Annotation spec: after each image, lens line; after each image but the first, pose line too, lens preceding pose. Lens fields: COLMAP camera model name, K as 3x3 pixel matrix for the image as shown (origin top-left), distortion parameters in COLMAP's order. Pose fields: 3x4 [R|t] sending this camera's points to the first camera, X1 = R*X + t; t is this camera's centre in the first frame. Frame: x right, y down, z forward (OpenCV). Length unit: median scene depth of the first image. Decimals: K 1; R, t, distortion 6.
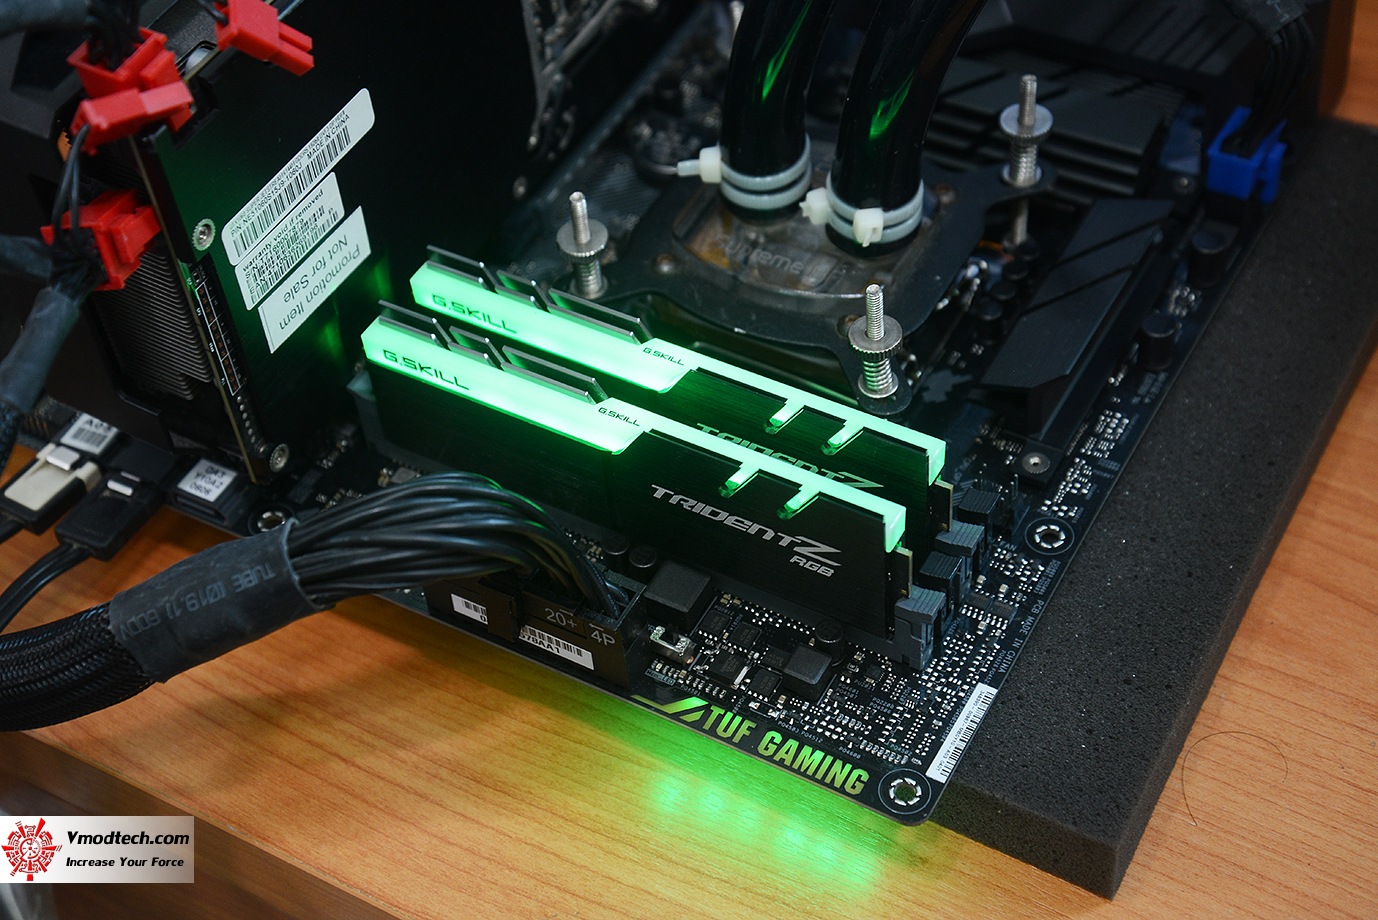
lens RADIAL K [[2146.7, 0, 684.7], [0, 2146.7, 467.0], [0, 0, 1]] dist [0.249790, 0.074672]
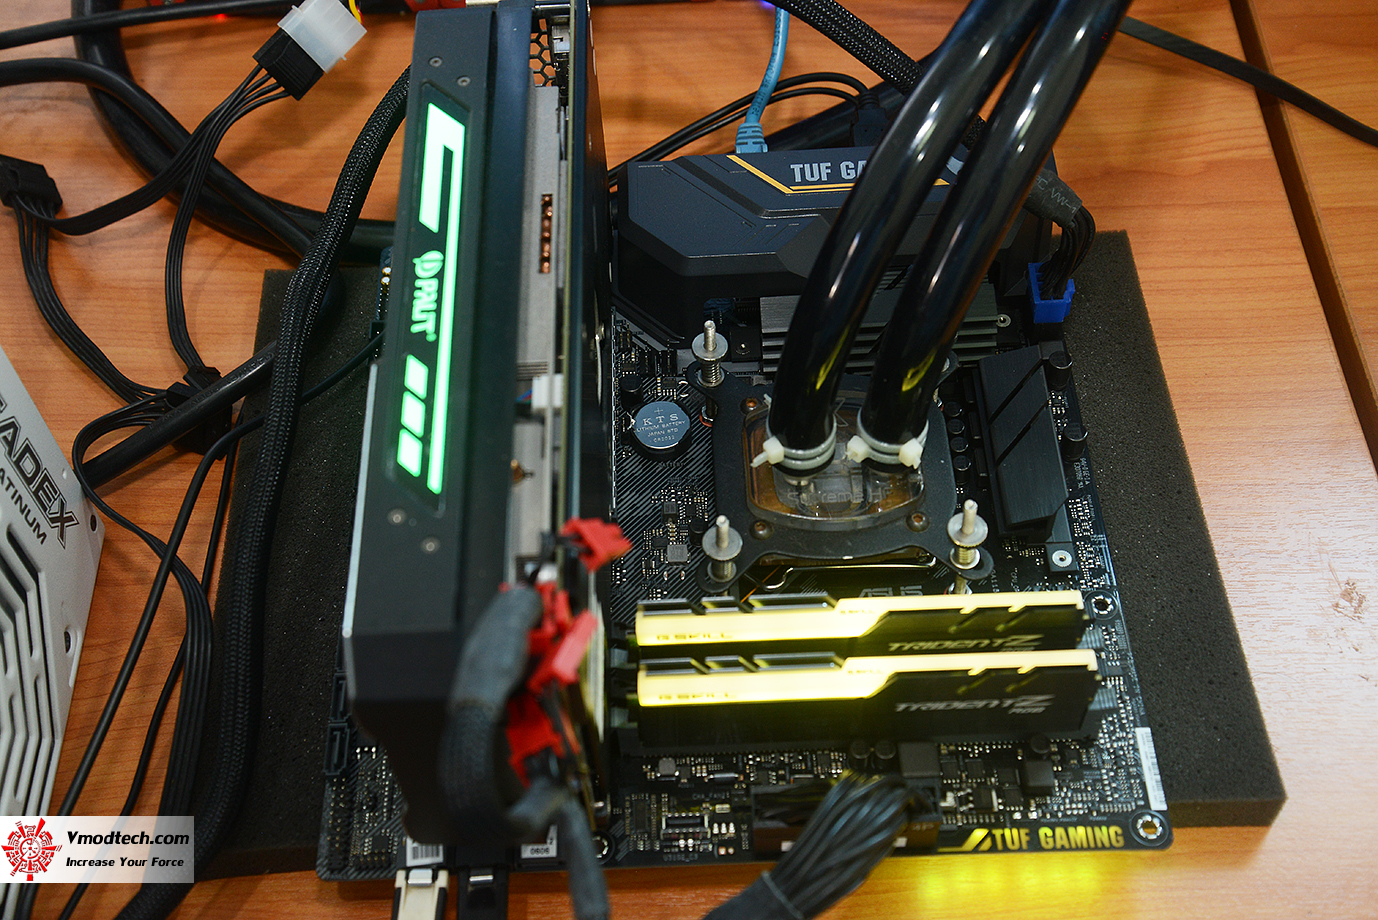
lens RADIAL K [[1610.7, 0, 689.0], [0, 1610.7, 460.0], [0, 0, 1]] dist [0.105654, 0.022255]
pose [[0.855497, -0.398616, 0.330499, -0.399979], [0.373002, 0.917113, 0.140617, -0.323345], [-0.359157, 0.002979, 0.933272, 0.095053]]
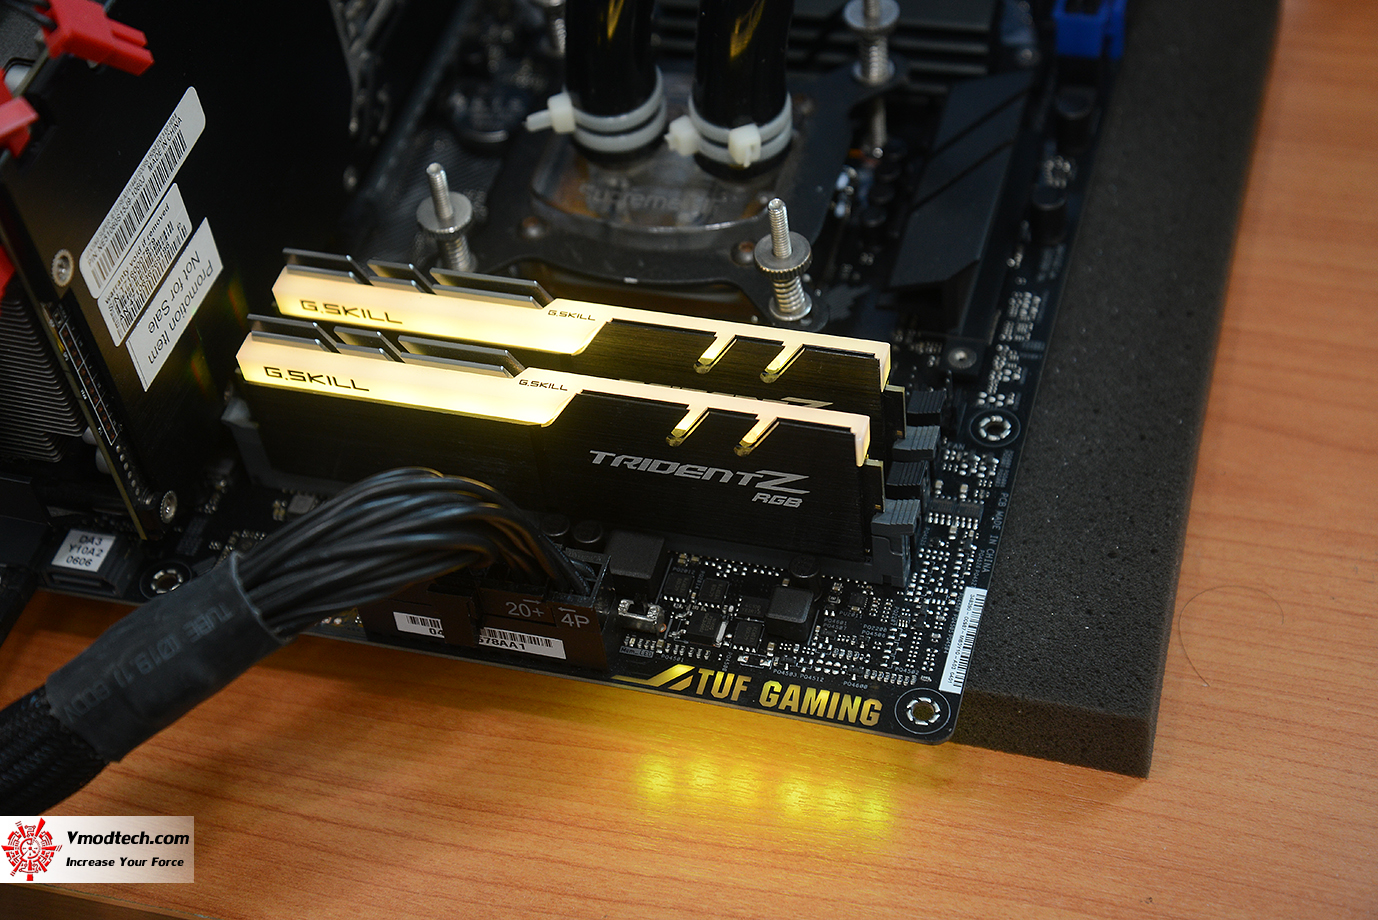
lens RADIAL K [[2282.1, 0, 689.0], [0, 2282.1, 460.0], [0, 0, 1]] dist [0.280203, 0.106245]
pose [[0.971581, -0.193769, 0.135957, -0.108602], [0.196319, 0.980525, -0.005479, 0.025908], [-0.132248, 0.032015, 0.990700, 0.010548]]
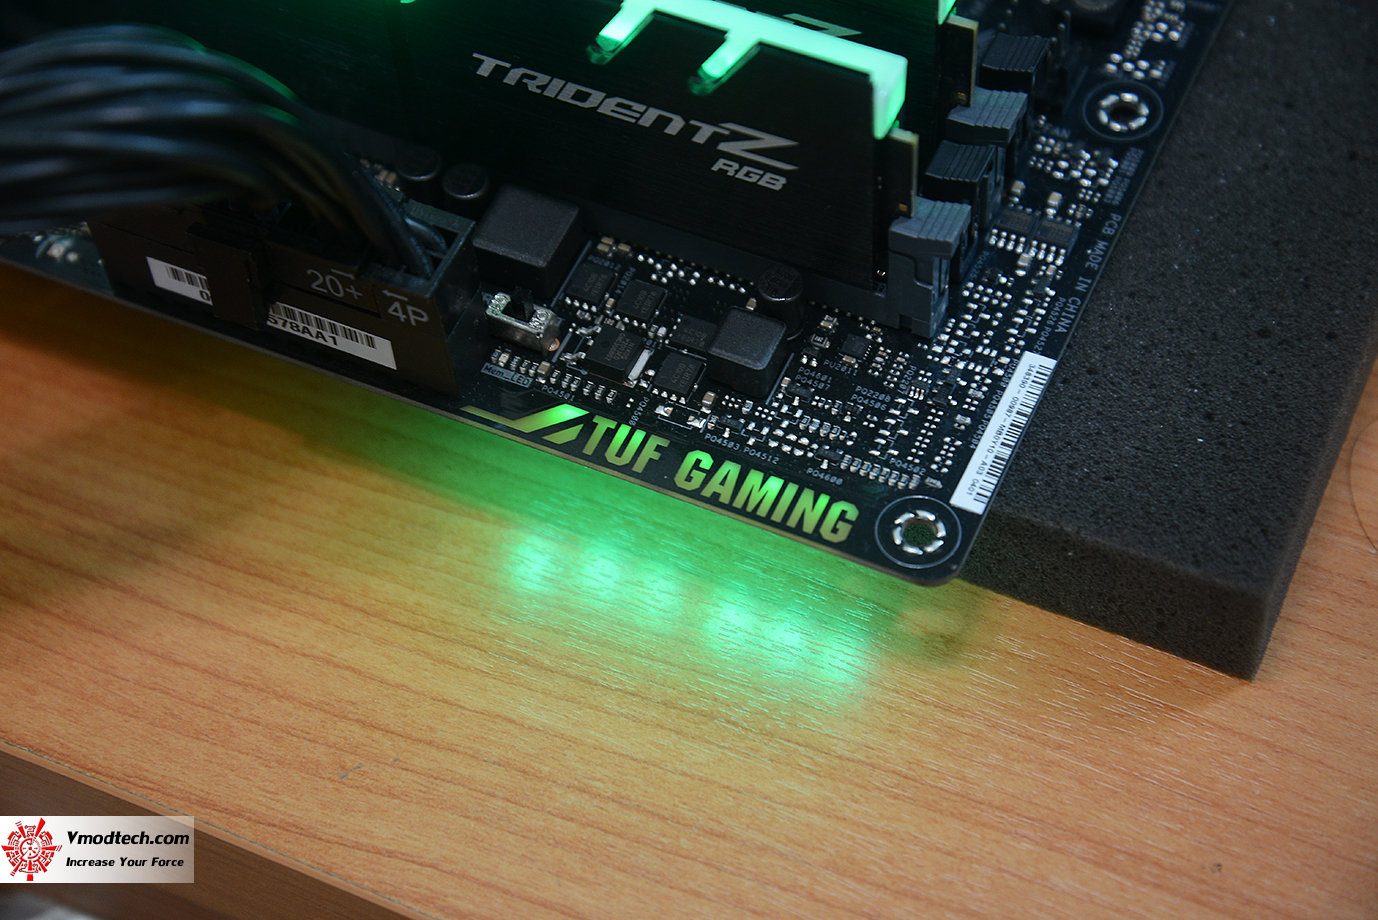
lens RADIAL K [[2671.2, 0, 689.0], [0, 2671.2, 460.0], [0, 0, 1]] dist [0.334690, 0.265413]
pose [[0.996295, -0.059503, 0.062093, -0.008589], [0.052428, 0.992556, 0.109926, 0.040860], [-0.068171, -0.106264, 0.991998, 0.241951]]
